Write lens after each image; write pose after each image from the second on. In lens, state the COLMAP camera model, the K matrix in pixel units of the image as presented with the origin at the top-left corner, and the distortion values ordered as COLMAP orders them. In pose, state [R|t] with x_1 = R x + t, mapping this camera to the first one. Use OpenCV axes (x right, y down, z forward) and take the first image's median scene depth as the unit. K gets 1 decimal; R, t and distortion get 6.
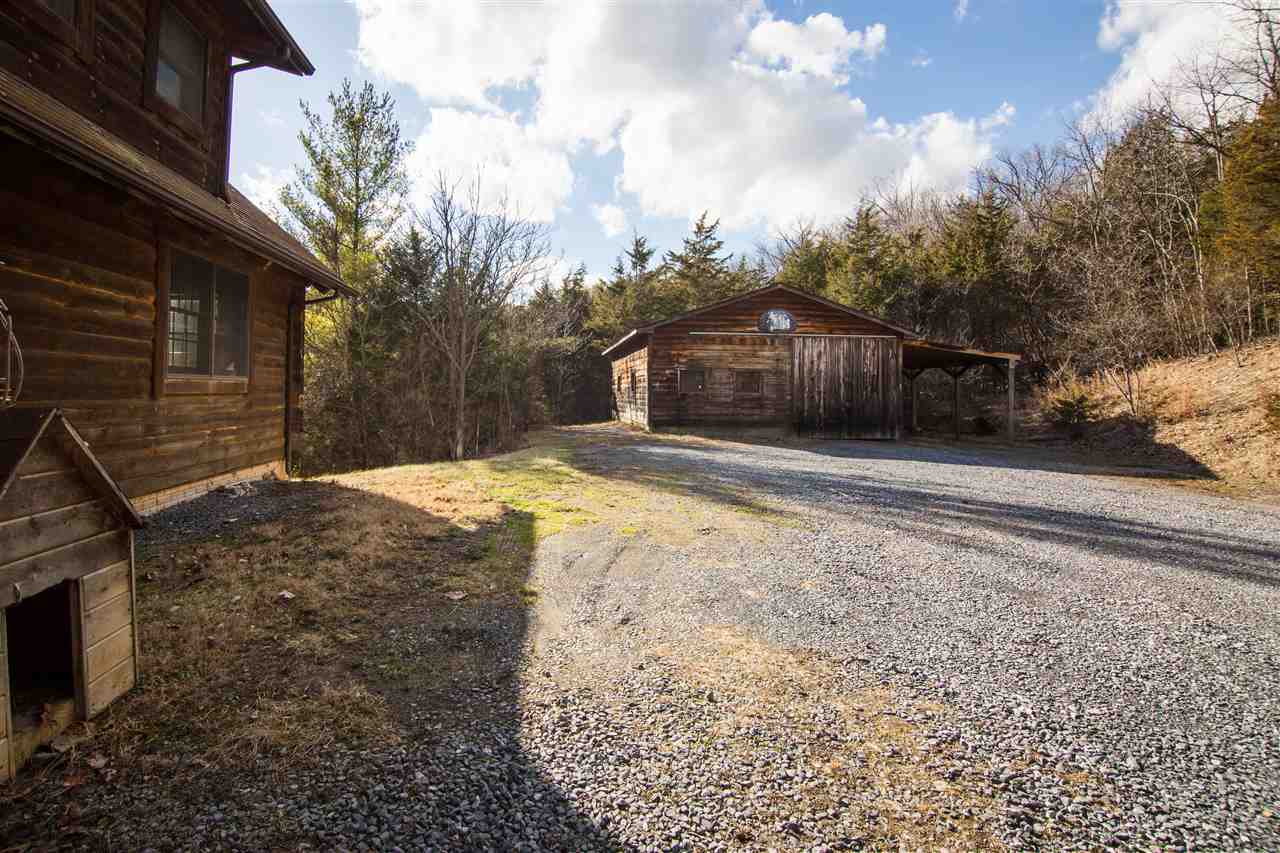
lens RADIAL K [[633.5, 0, 640.8], [0, 633.5, 383.0], [0, 0, 1]] dist [-0.001345, -0.013542]
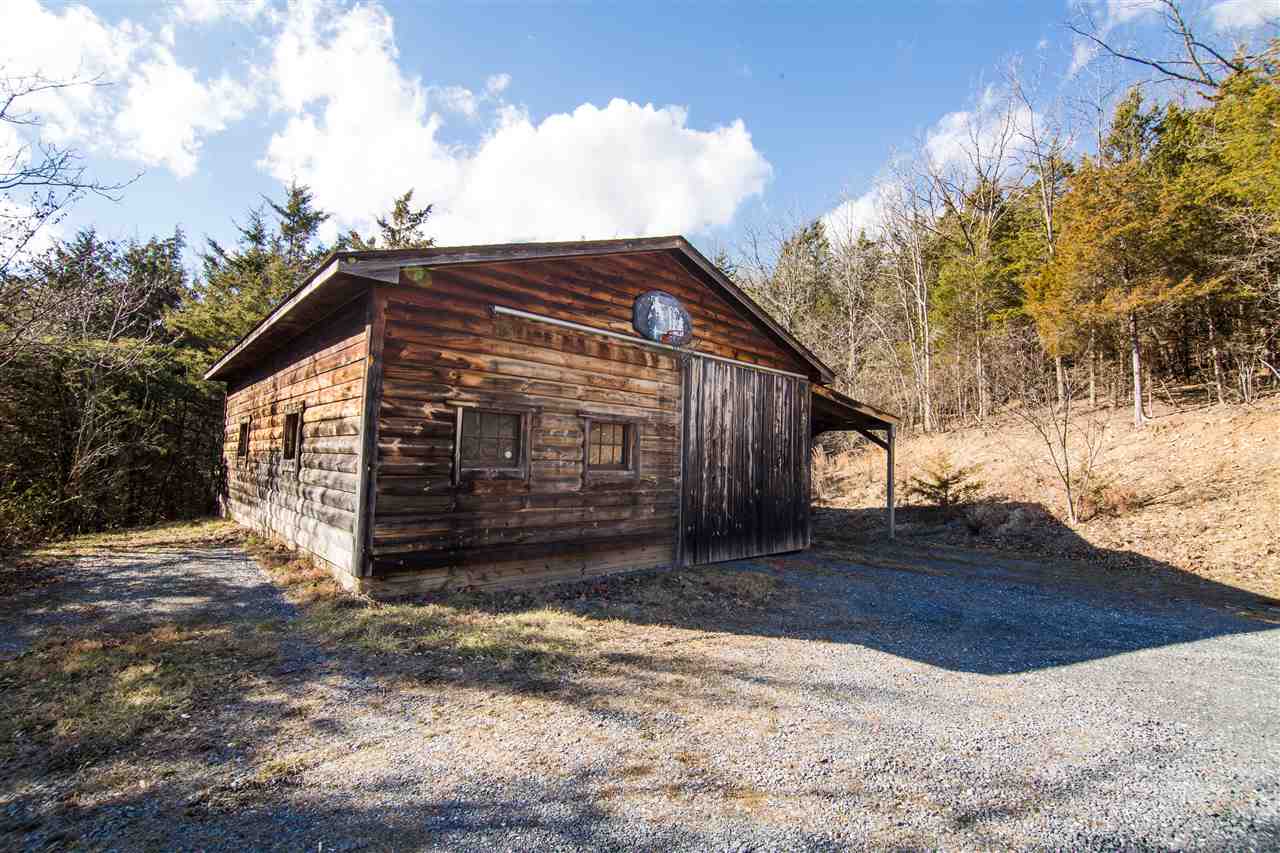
lens RADIAL K [[568.9, 0, 637.8], [0, 568.9, 414.4], [0, 0, 1]] dist [-0.006961, -0.008830]
pose [[0.831379, 0.059002, 0.552565, -0.031806], [-0.029199, 0.997612, -0.062592, 0.000980], [-0.554938, 0.035903, 0.831116, 0.659095]]
